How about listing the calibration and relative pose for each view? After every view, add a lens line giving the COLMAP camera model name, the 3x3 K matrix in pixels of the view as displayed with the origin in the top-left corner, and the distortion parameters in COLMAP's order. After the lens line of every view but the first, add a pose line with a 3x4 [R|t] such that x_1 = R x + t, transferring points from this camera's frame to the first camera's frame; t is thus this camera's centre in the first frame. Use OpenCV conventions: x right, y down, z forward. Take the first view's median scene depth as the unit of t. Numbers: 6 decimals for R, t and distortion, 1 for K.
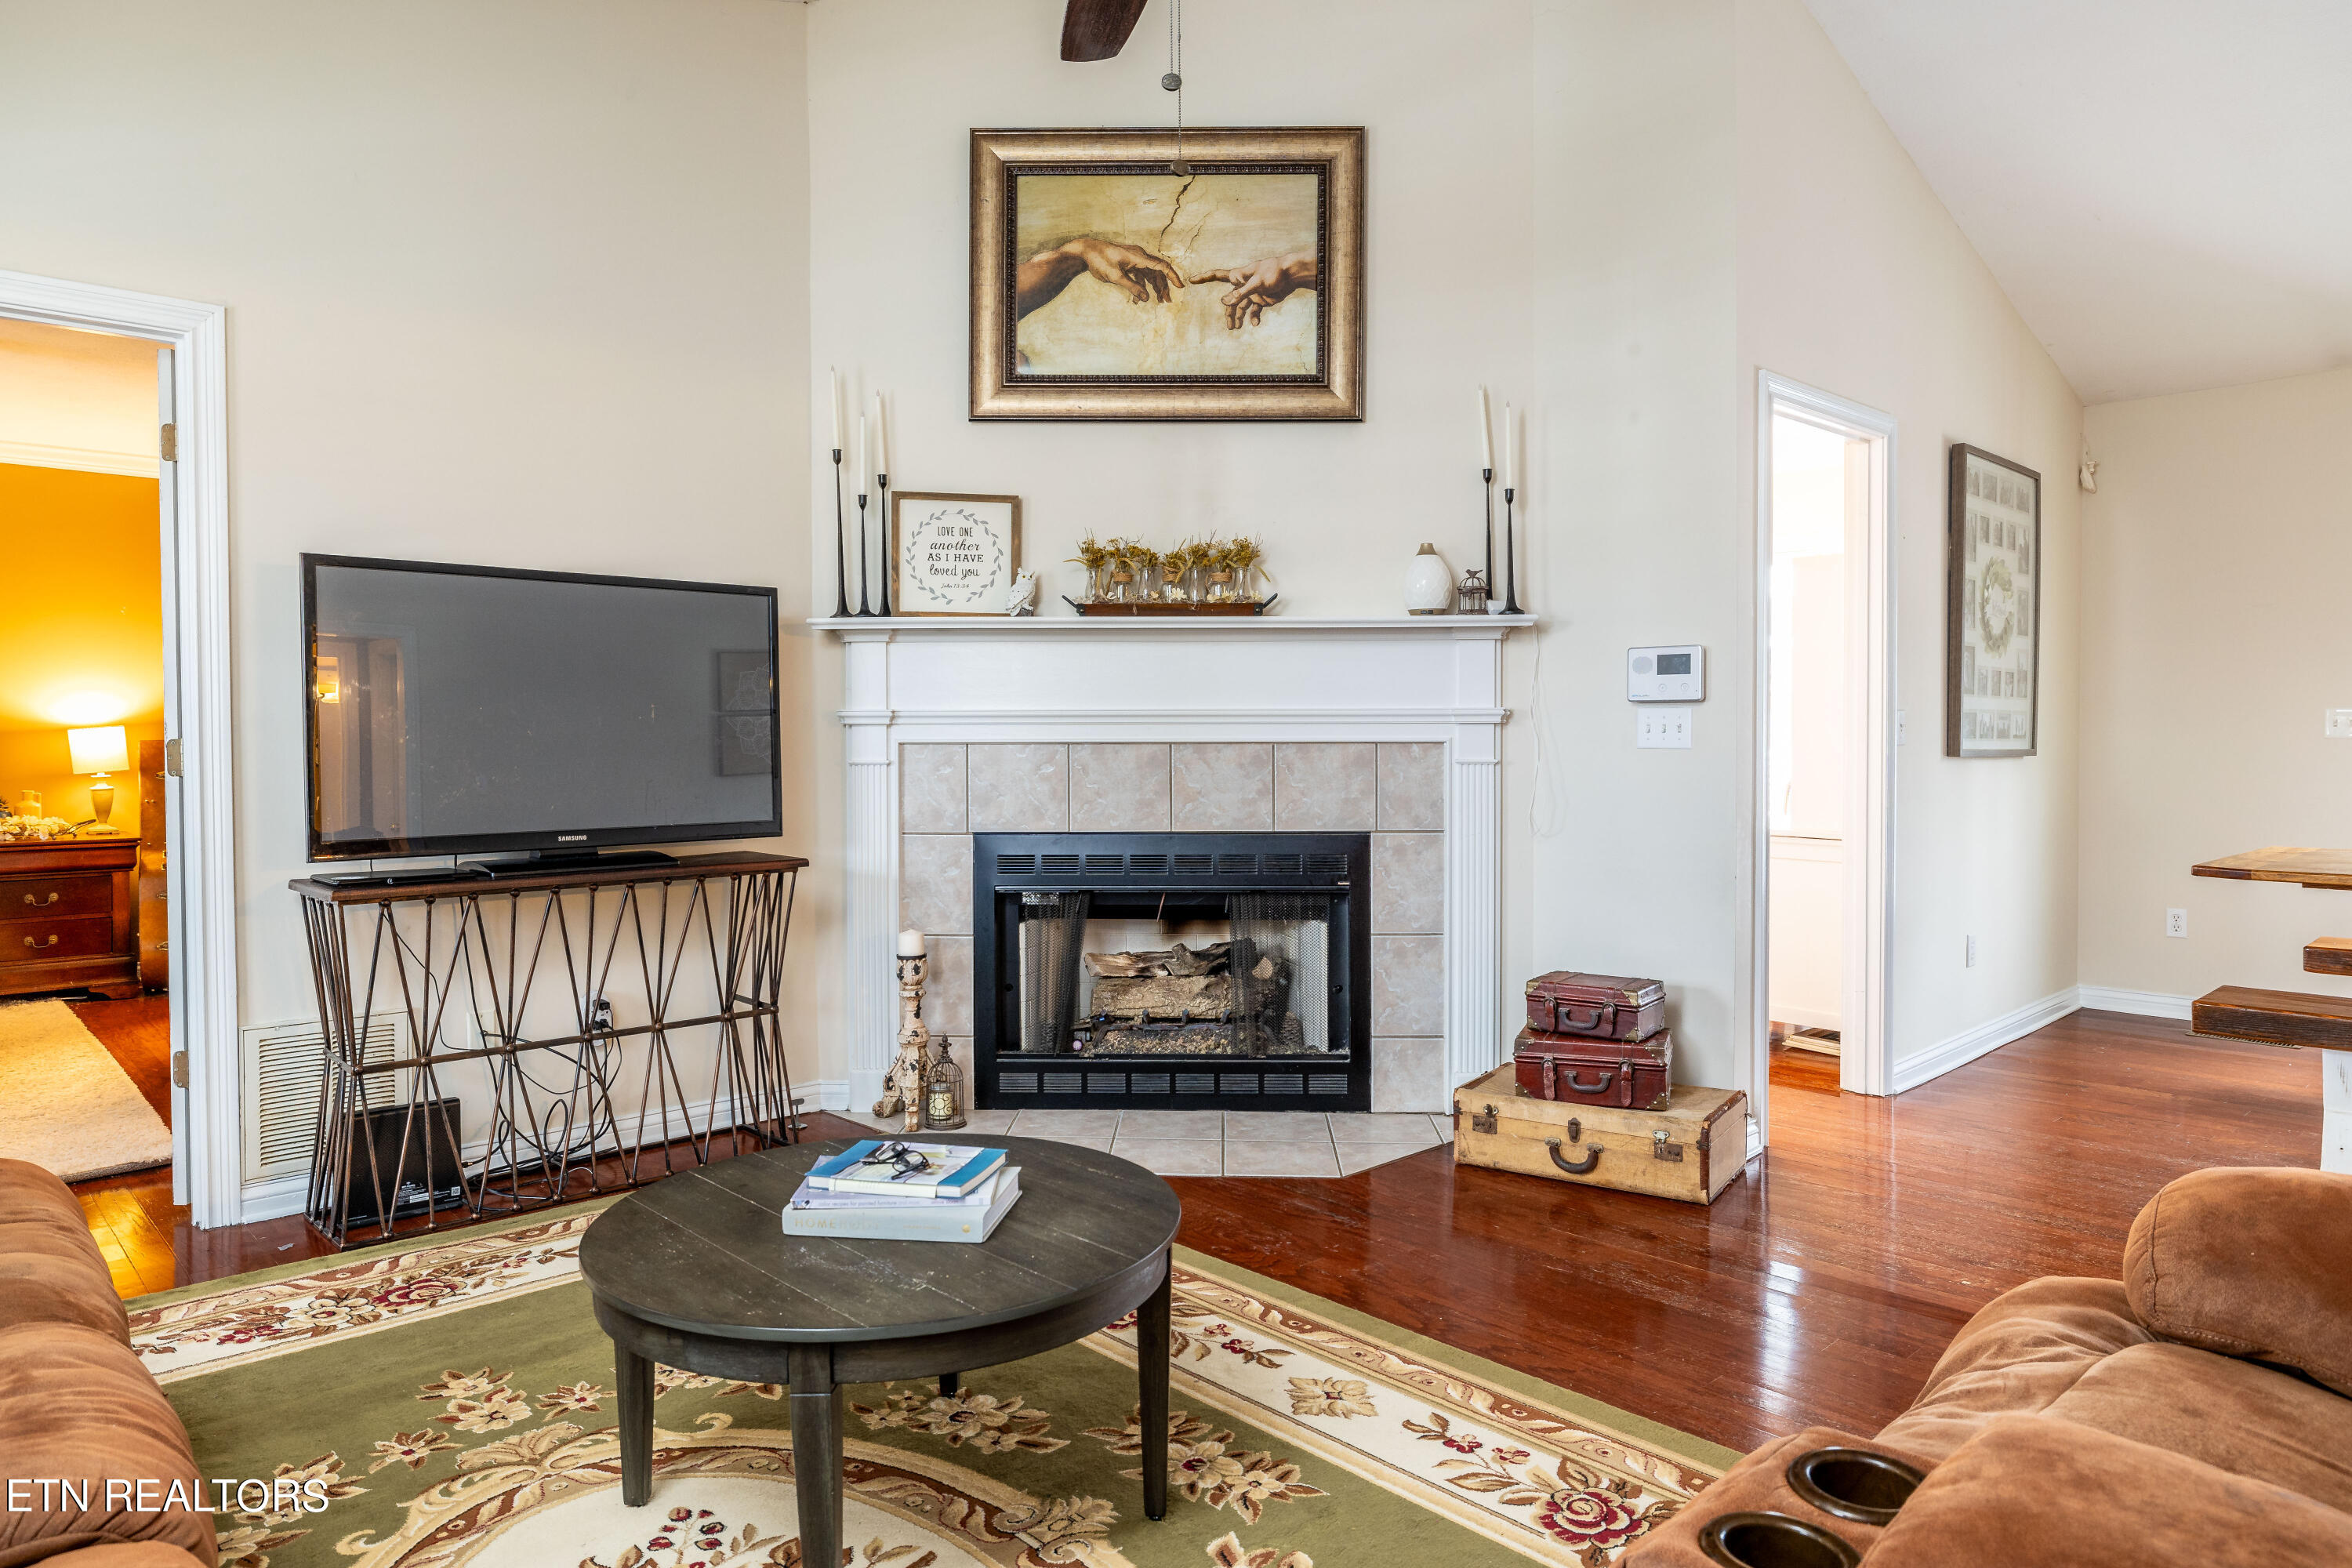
lens RADIAL K [[1457.5, 0, 1200.5], [0, 1457.5, 784.0], [0, 0, 1]] dist [0.009060, -0.000319]
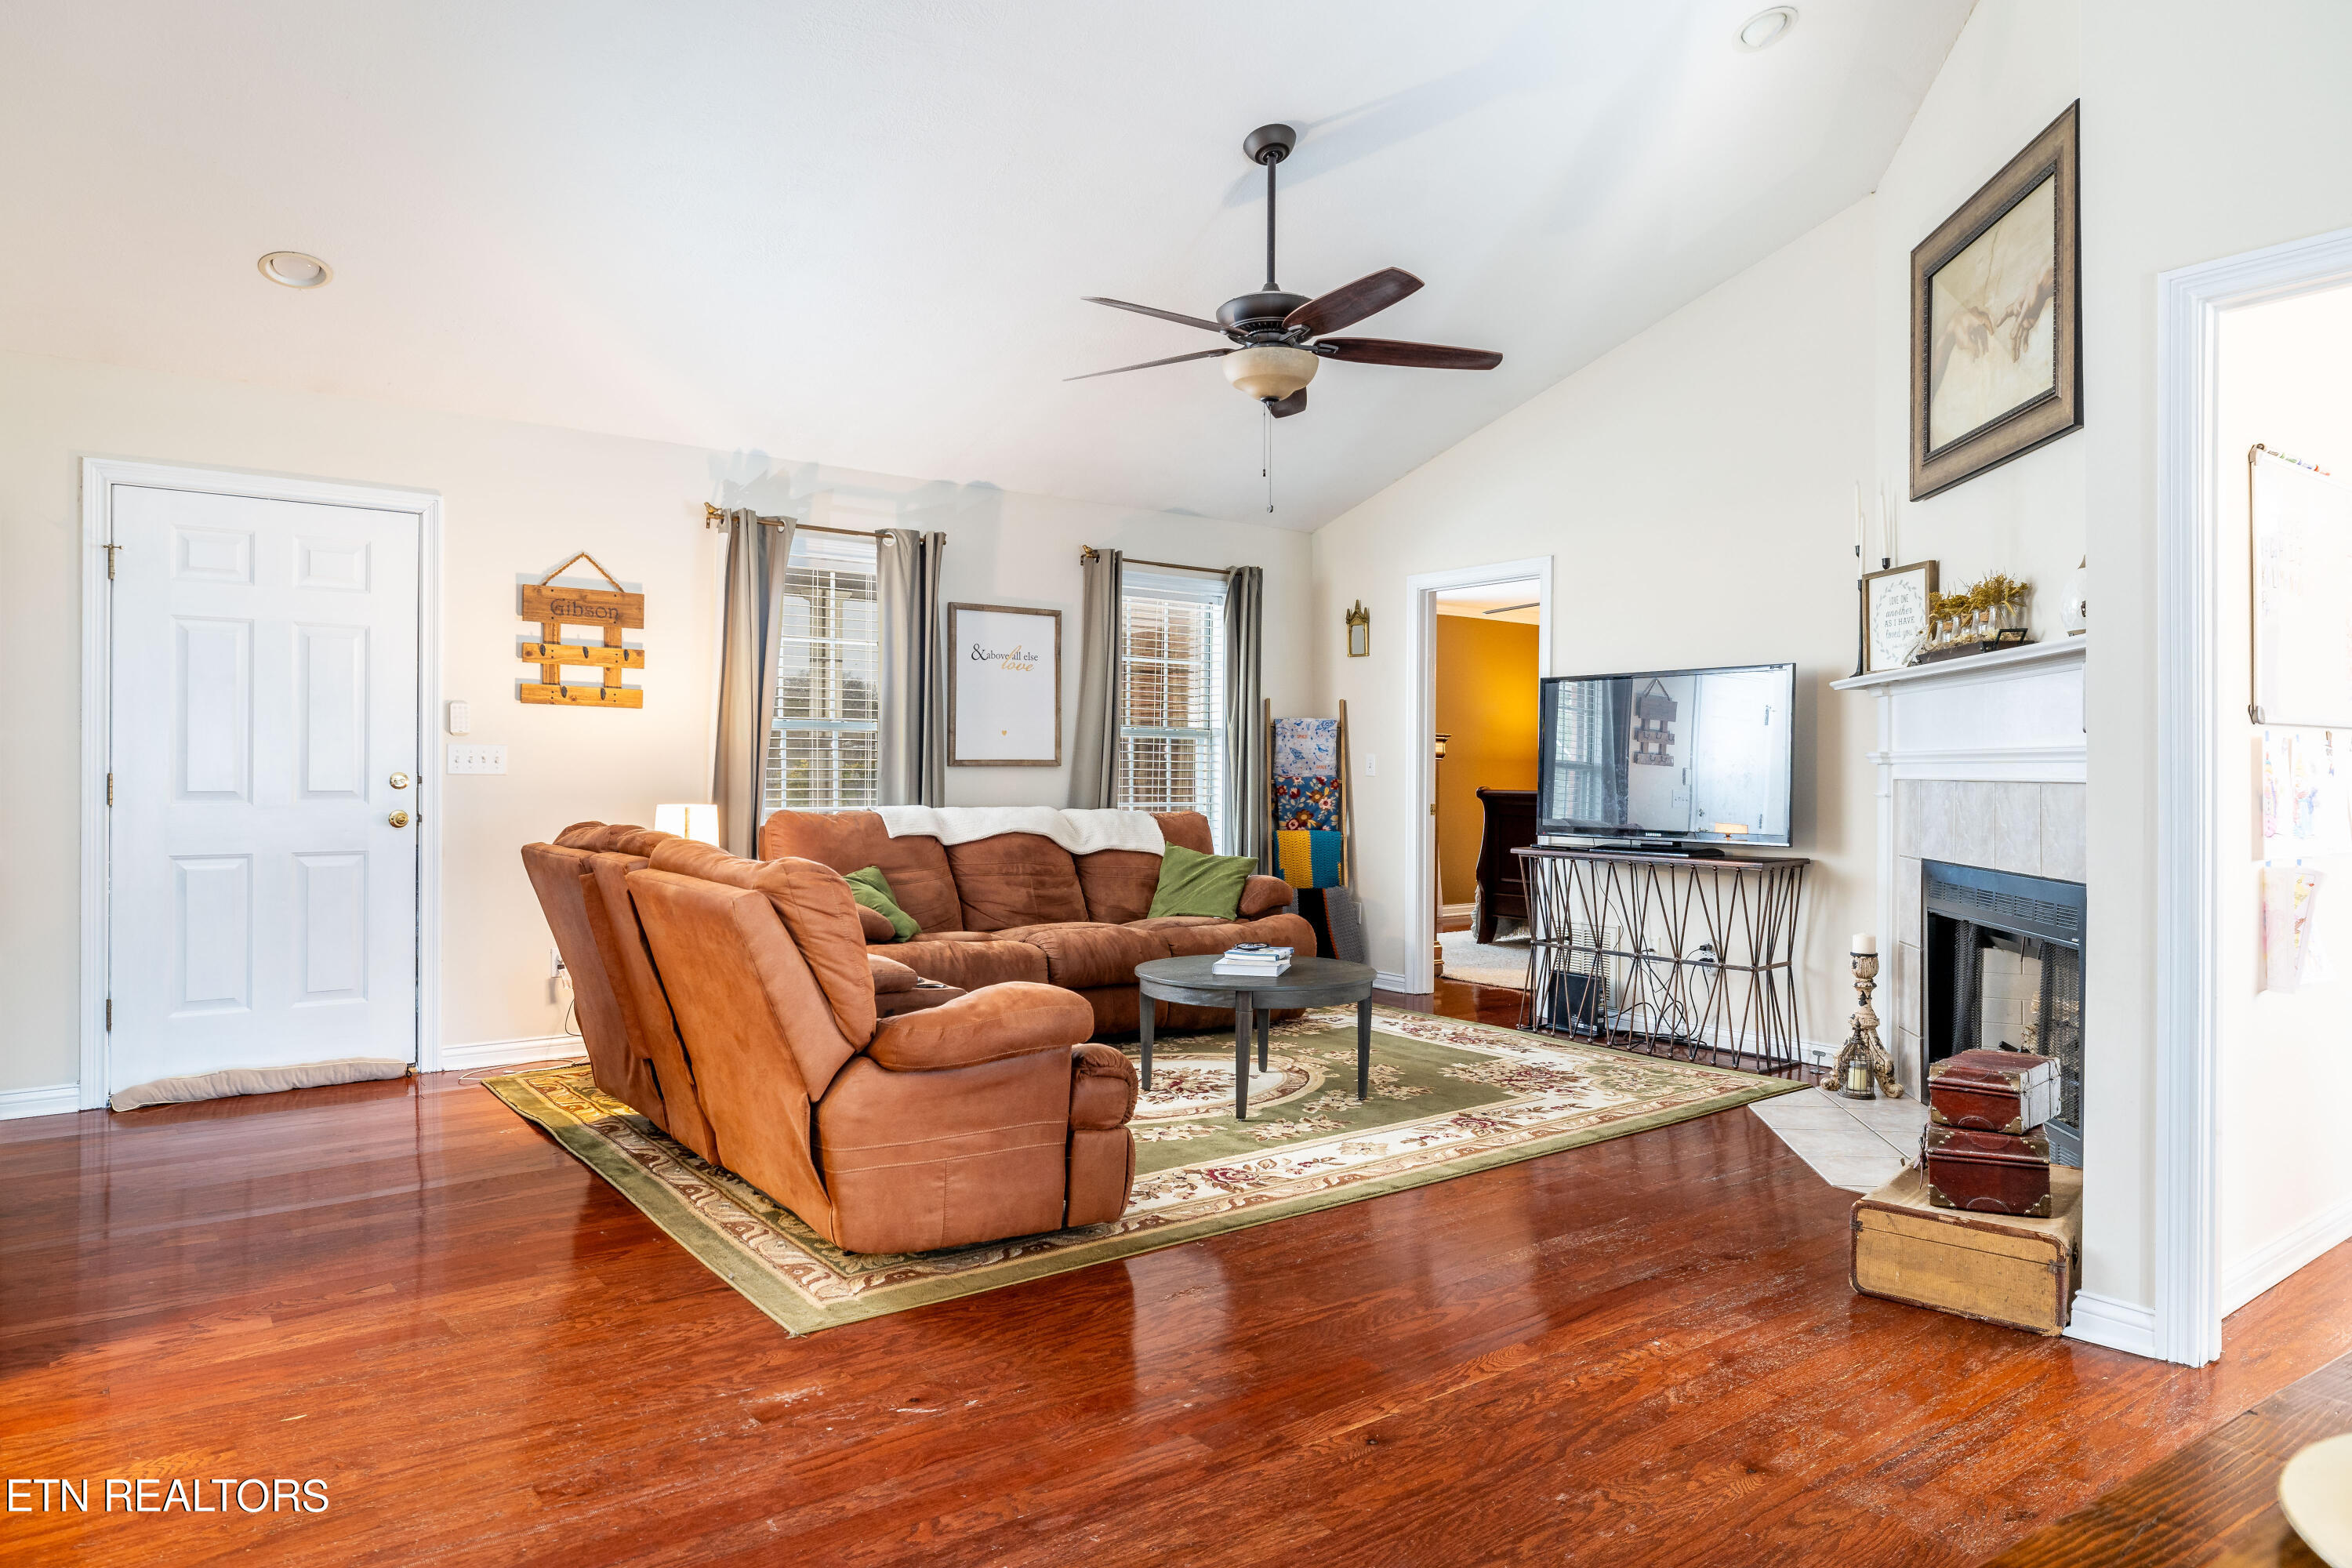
lens RADIAL K [[1457.5, 0, 1186.4], [0, 1457.5, 775.2], [0, 0, 1]] dist [0.009060, -0.000319]
pose [[-0.118478, -0.000110, -0.992957, 1.164936], [-0.037139, 0.999301, 0.004320, -0.015435], [0.992262, 0.037389, -0.118399, 0.618224]]
